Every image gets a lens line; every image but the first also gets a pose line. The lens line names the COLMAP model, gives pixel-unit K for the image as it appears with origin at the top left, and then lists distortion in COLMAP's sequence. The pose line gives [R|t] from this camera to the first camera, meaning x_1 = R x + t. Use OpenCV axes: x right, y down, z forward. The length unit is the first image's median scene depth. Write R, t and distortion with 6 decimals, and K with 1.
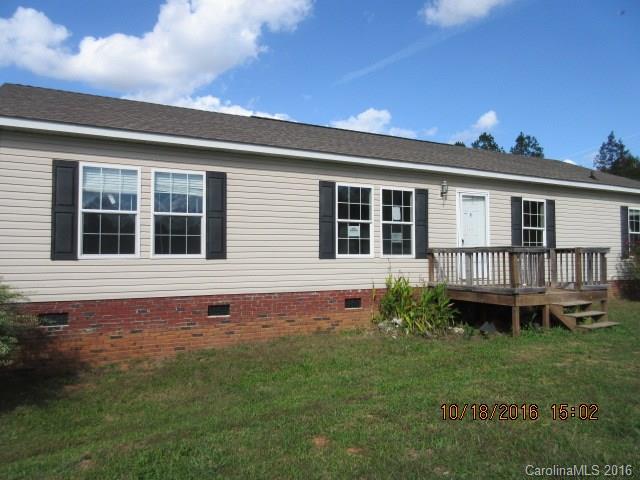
lens RADIAL K [[475.9, 0, 320.4], [0, 475.9, 240.1], [0, 0, 1]] dist [-0.012608, 0.002158]
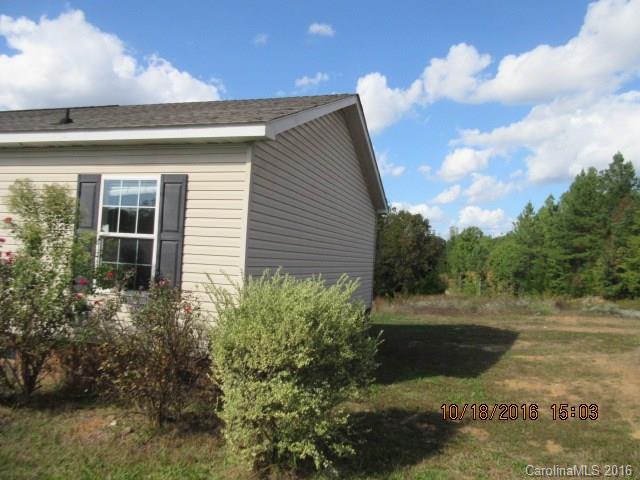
lens RADIAL K [[475.9, 0, 323.7], [0, 475.9, 242.2], [0, 0, 1]] dist [-0.012608, 0.002158]
pose [[0.709277, 0.015808, -0.704753, 1.539960], [-0.032324, 0.999426, -0.010115, -0.016496], [0.704189, 0.029955, 0.709381, 1.170969]]
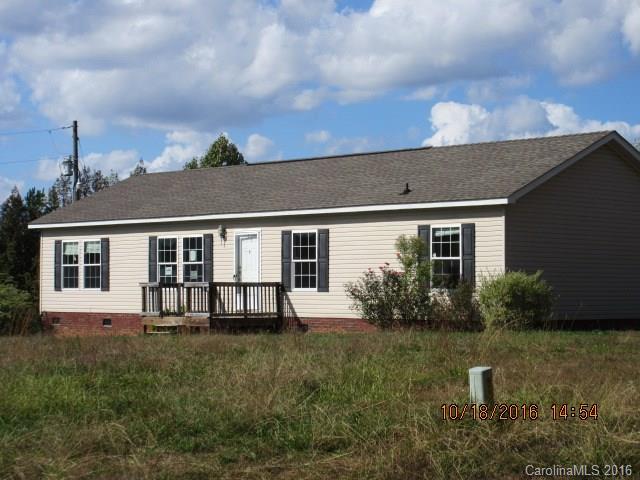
lens RADIAL K [[1433.6, 0, 319.9], [0, 1433.6, 239.8], [0, 0, 1]] dist [-0.068120, 0.000000]
pose [[0.301520, -0.033777, -0.952861, 3.925364], [0.028644, 0.999242, -0.026358, 0.011814], [0.953029, -0.019346, 0.302259, 0.178575]]
